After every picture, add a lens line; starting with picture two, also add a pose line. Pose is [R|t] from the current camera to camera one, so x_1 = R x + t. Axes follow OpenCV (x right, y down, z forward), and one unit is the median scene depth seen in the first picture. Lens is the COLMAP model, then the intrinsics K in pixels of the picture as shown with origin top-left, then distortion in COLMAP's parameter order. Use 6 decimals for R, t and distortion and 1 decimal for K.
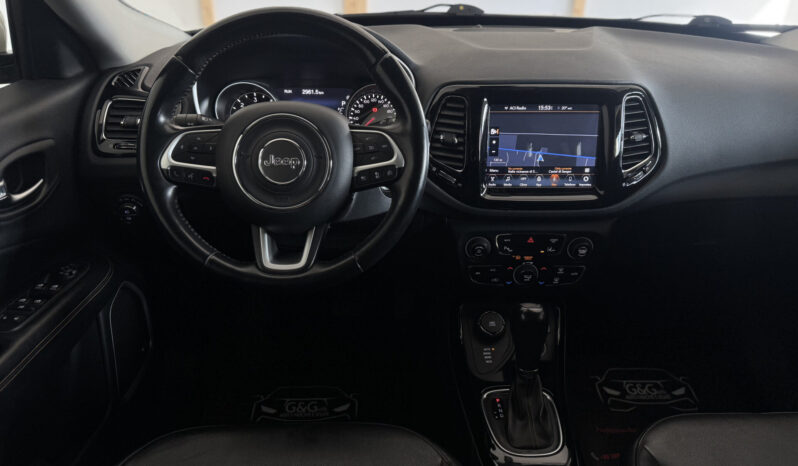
lens RADIAL K [[602.0, 0, 365.9], [0, 602.0, 233.0], [0, 0, 1]] dist [0.068449, -0.130692]
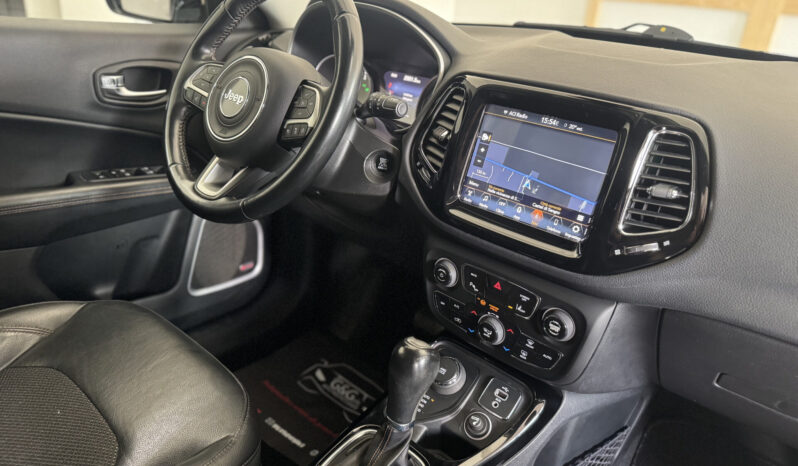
lens RADIAL K [[574.5, 0, 381.0], [0, 574.5, 229.5], [0, 0, 1]] dist [0.068541, -0.103908]
pose [[0.716211, 0.315795, -0.622347, 0.626781], [-0.369674, 0.928048, 0.045487, -0.034822], [0.591932, 0.197487, 0.781419, 0.327721]]
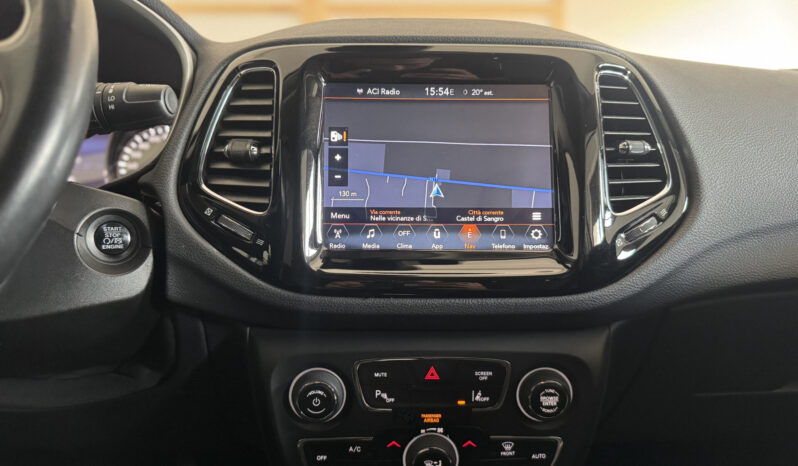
lens RADIAL K [[574.5, 0, 381.0], [0, 574.5, 229.5], [0, 0, 1]] dist [0.068541, -0.103908]
pose [[0.999733, -0.000768, 0.023088, 0.233442], [0.008355, 0.943801, -0.330408, 0.053388], [-0.021536, 0.330513, 0.943556, 0.583049]]
